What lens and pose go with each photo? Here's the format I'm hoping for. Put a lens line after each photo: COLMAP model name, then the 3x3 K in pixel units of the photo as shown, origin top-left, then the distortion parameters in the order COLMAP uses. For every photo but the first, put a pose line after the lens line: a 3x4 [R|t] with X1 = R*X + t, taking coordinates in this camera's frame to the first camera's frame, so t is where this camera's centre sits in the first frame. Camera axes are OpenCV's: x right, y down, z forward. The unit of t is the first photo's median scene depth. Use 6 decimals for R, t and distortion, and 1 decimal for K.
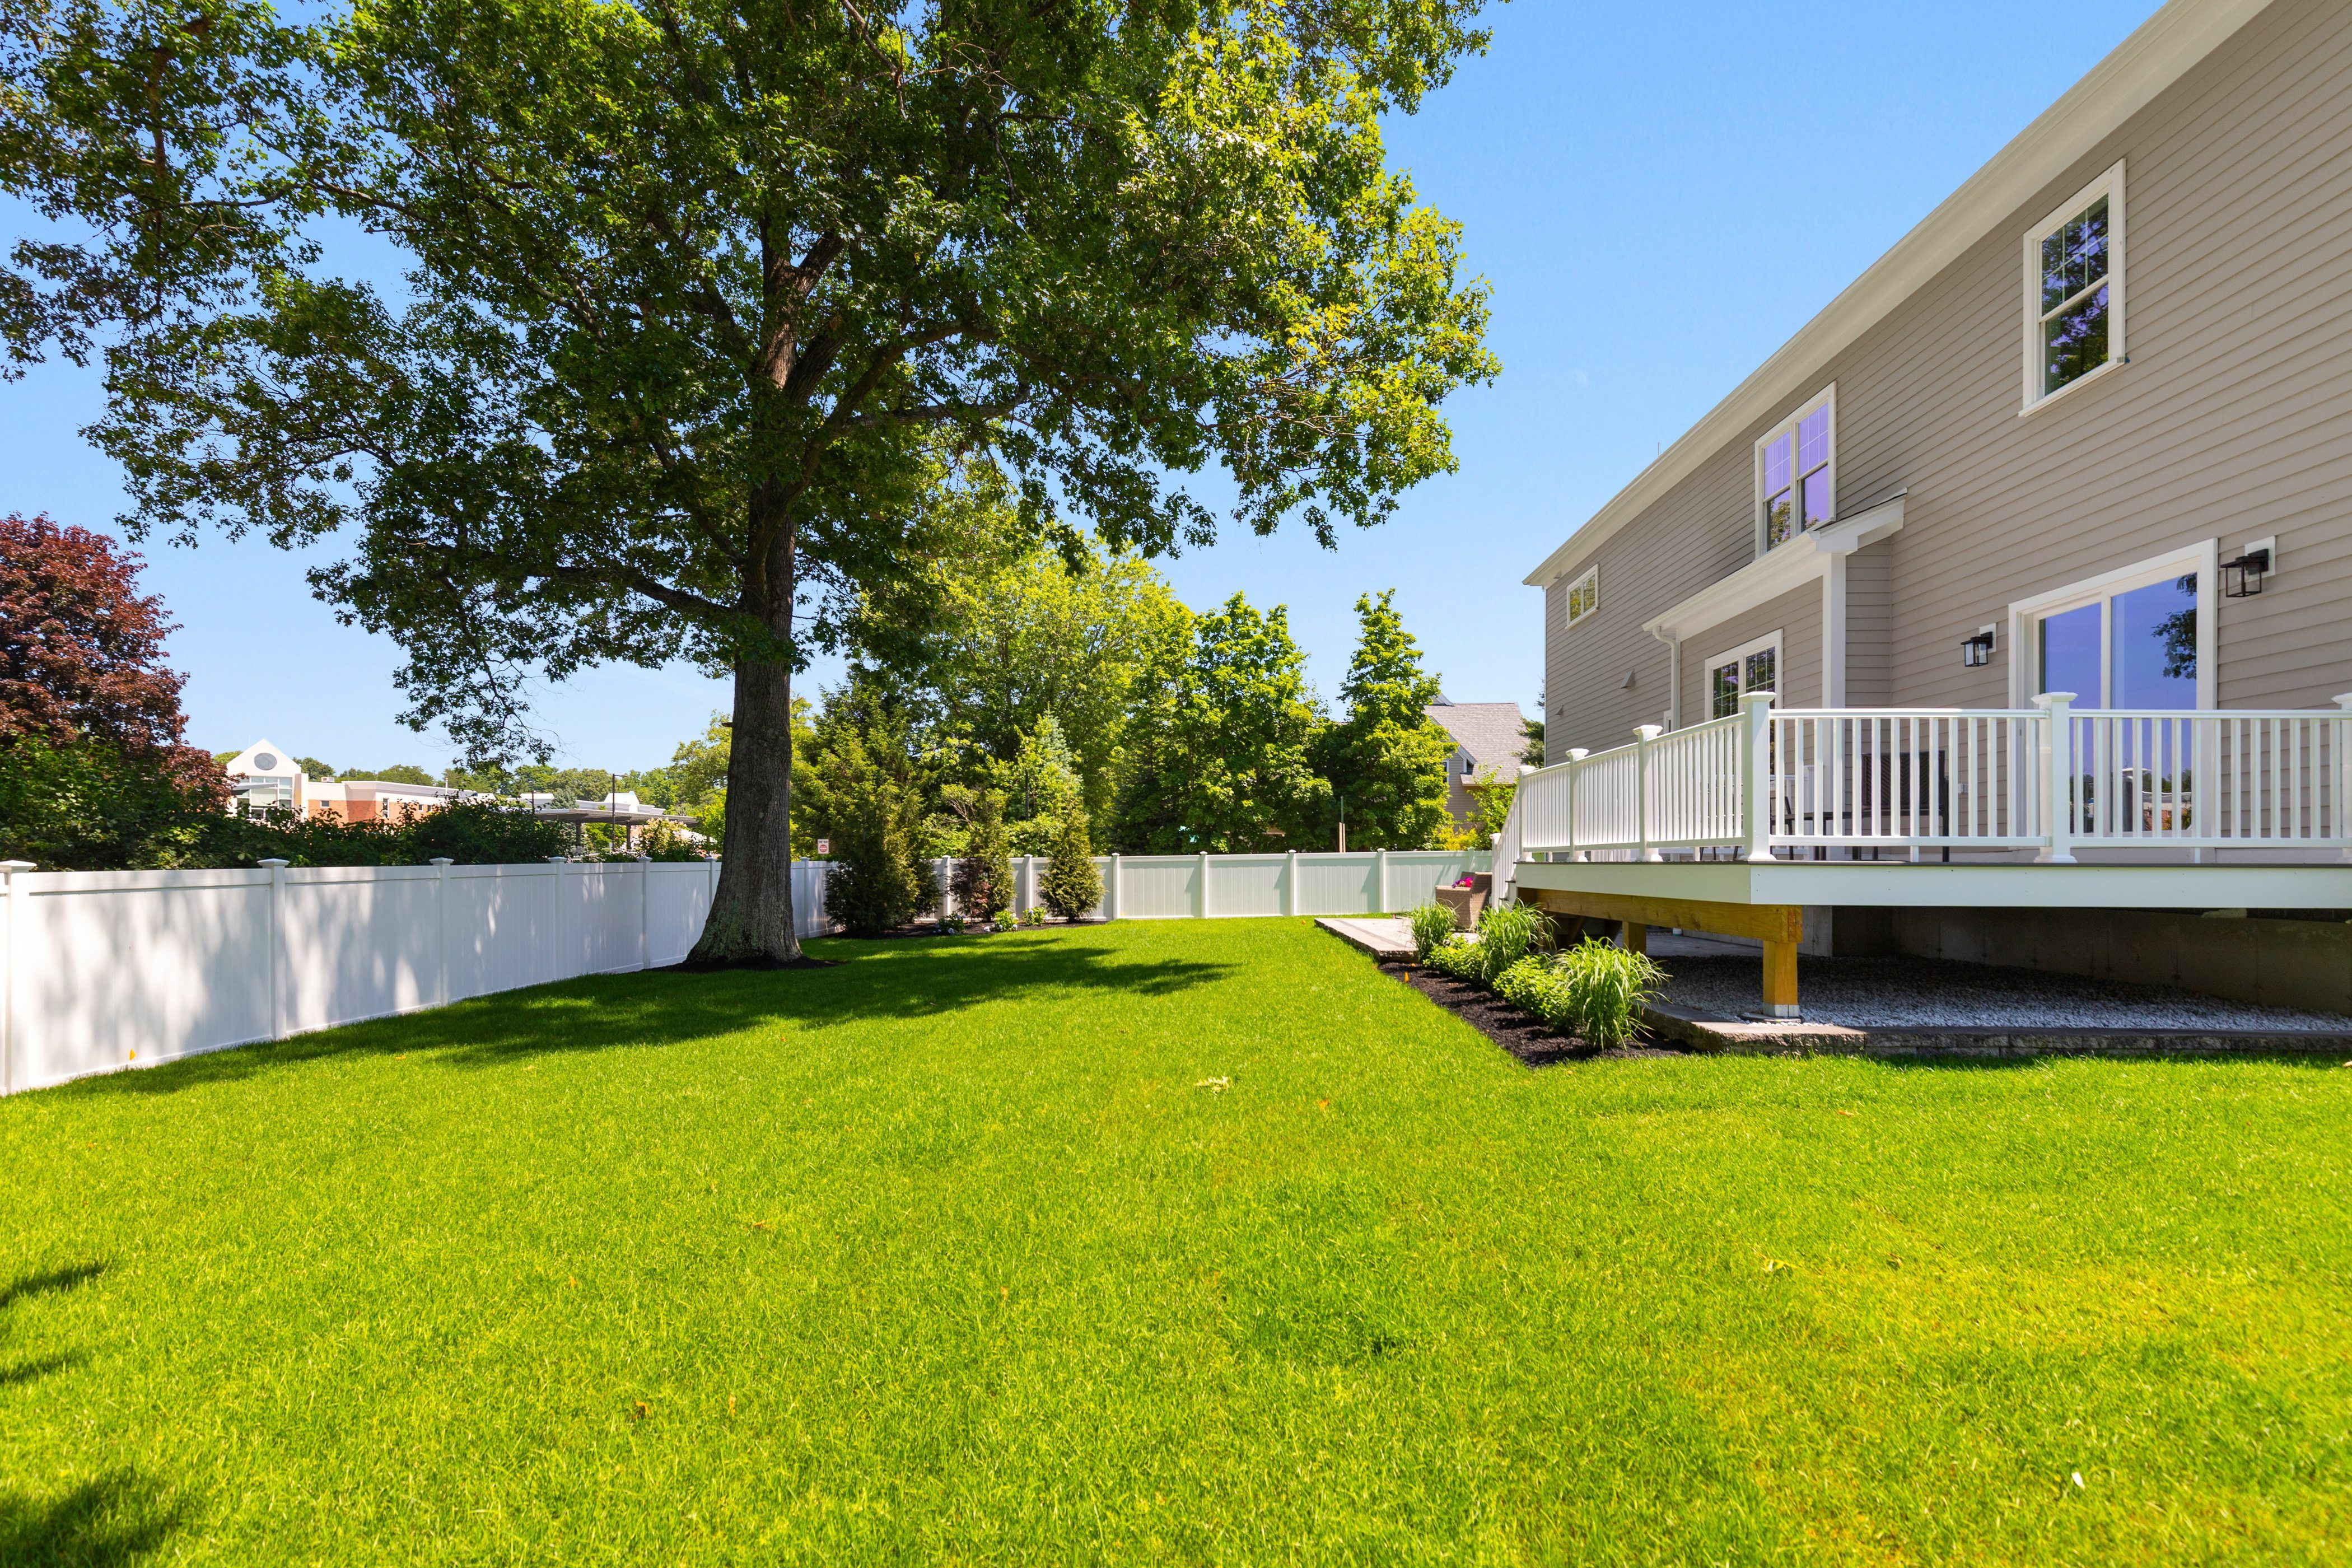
lens RADIAL K [[1121.6, 0, 1179.7], [0, 1121.6, 698.5], [0, 0, 1]] dist [-0.001911, -0.000422]
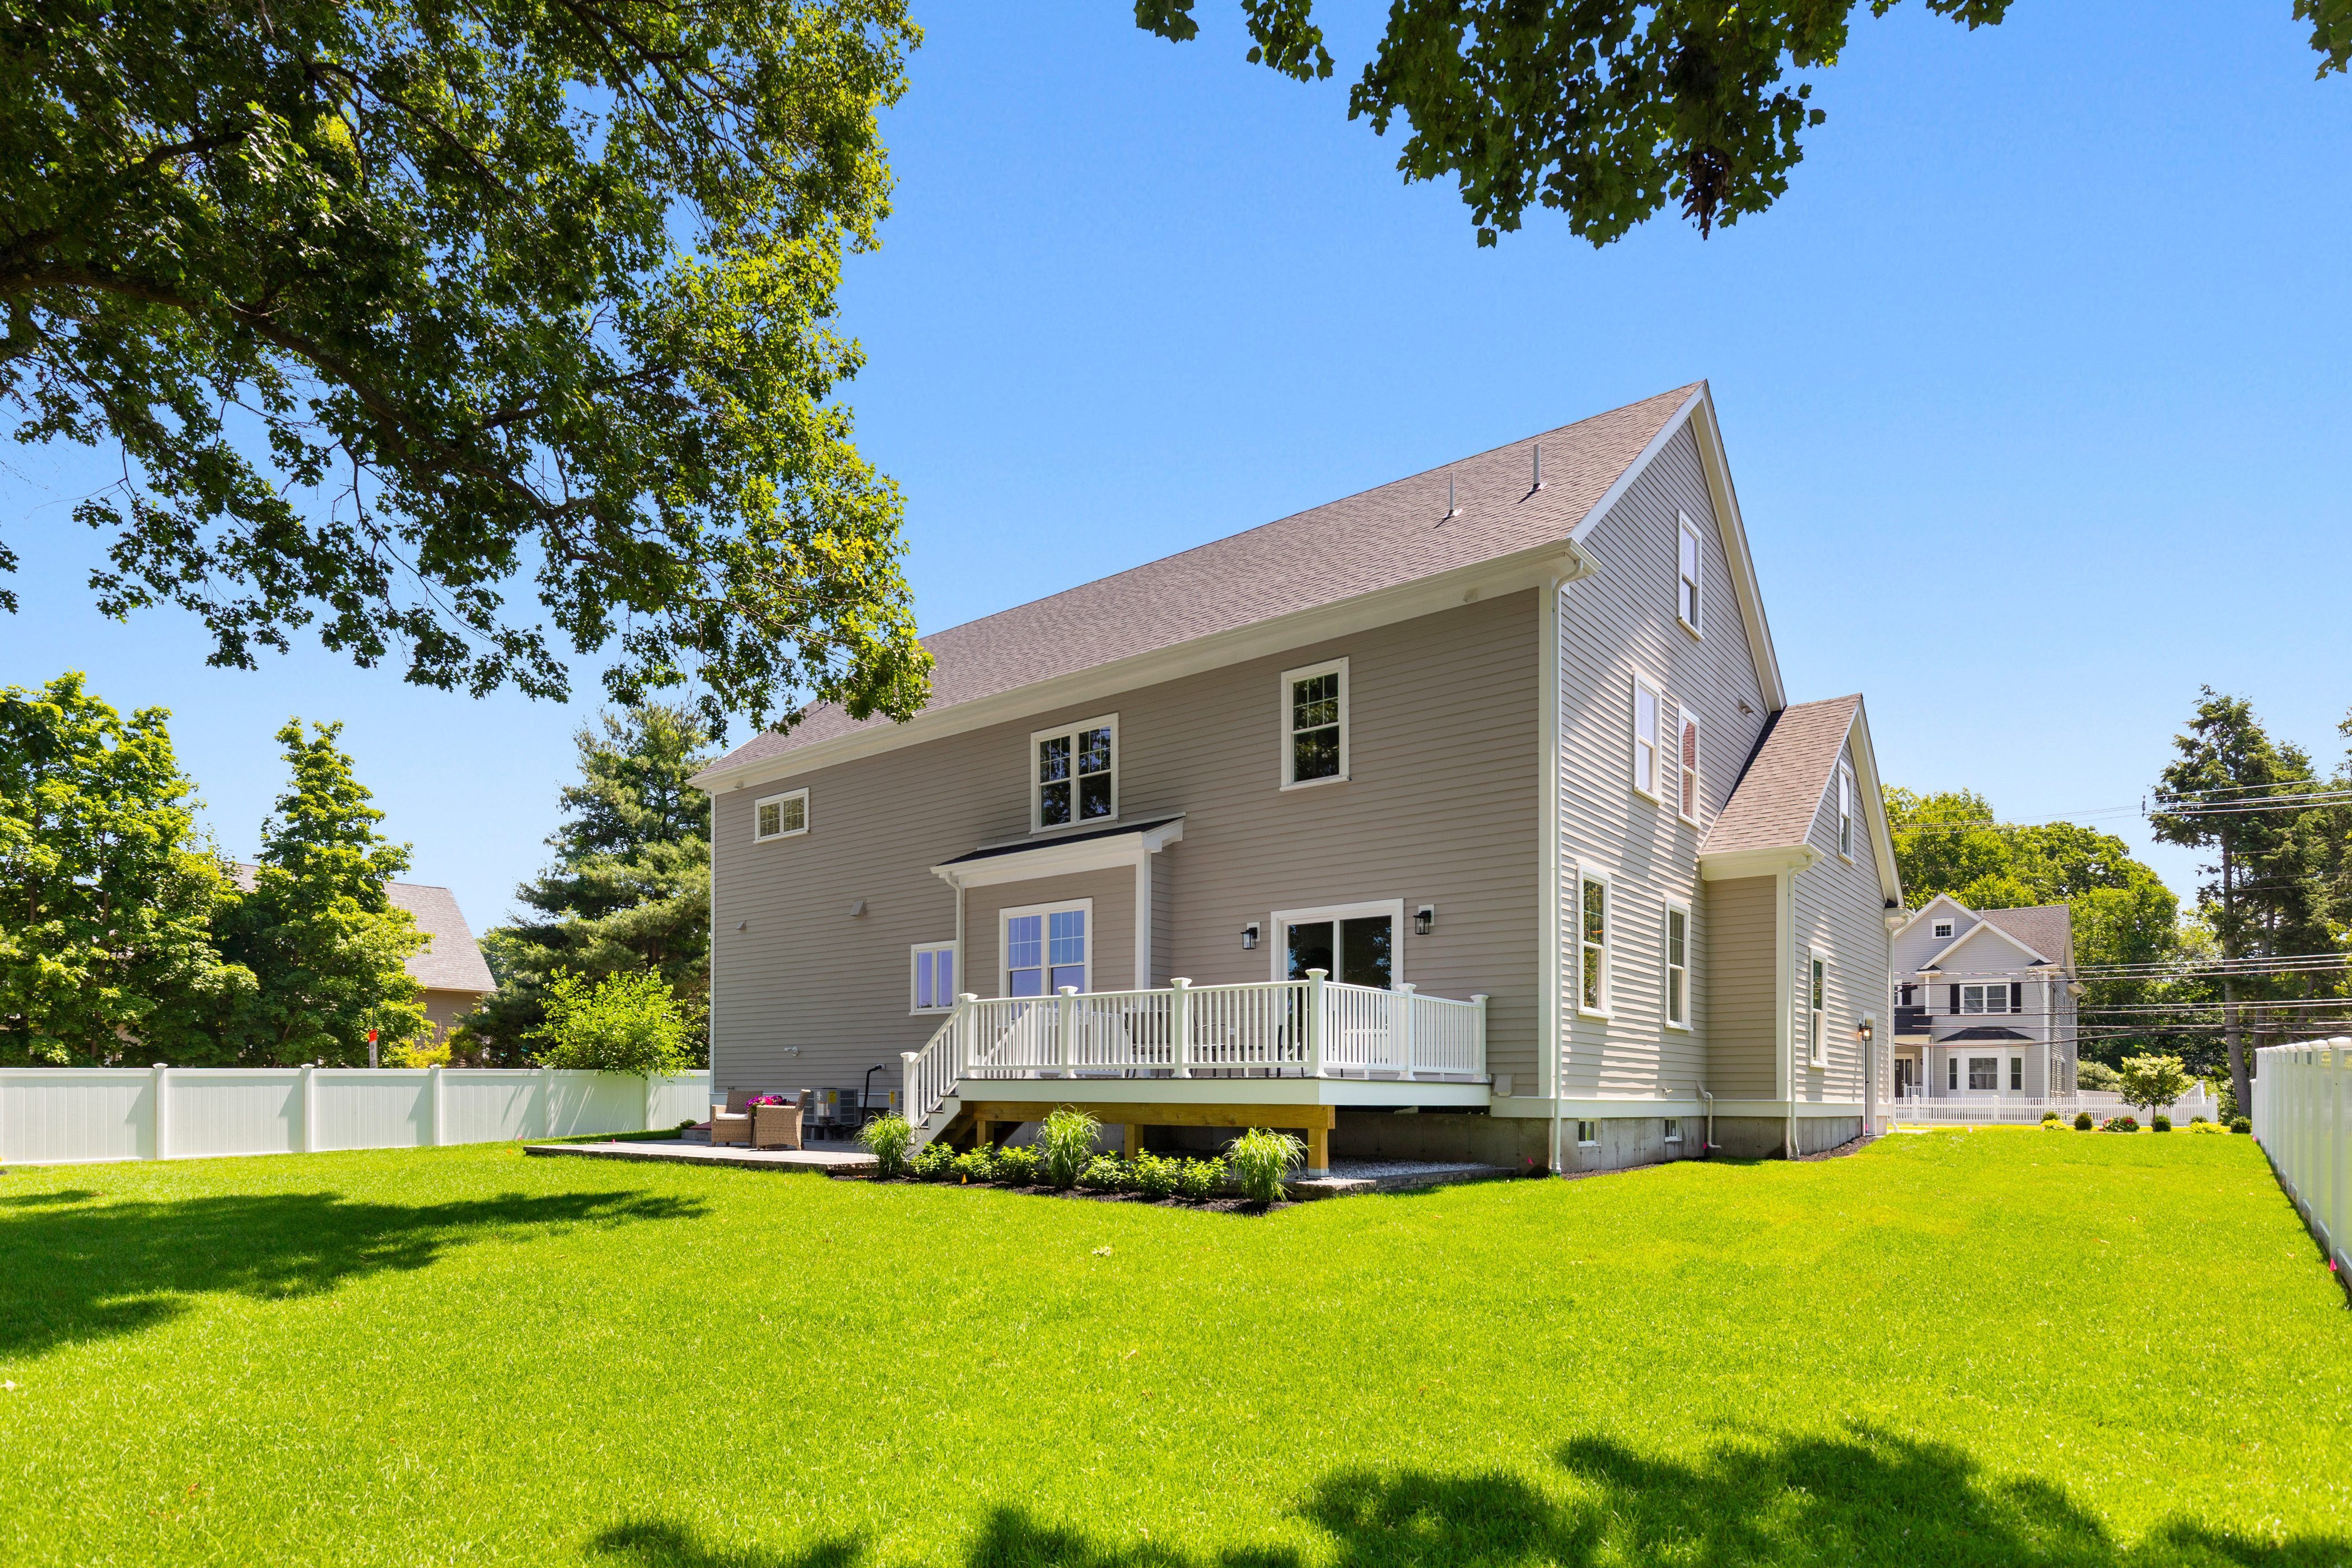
lens RADIAL K [[1281.2, 0, 1176.0], [0, 1281.2, 784.0], [0, 0, 1]] dist [0.006195, 0.000472]
pose [[0.592465, 0.195338, 0.781555, -0.188492], [-0.124336, 0.980705, -0.150859, 0.006335], [-0.795943, -0.007797, 0.605321, 0.010815]]
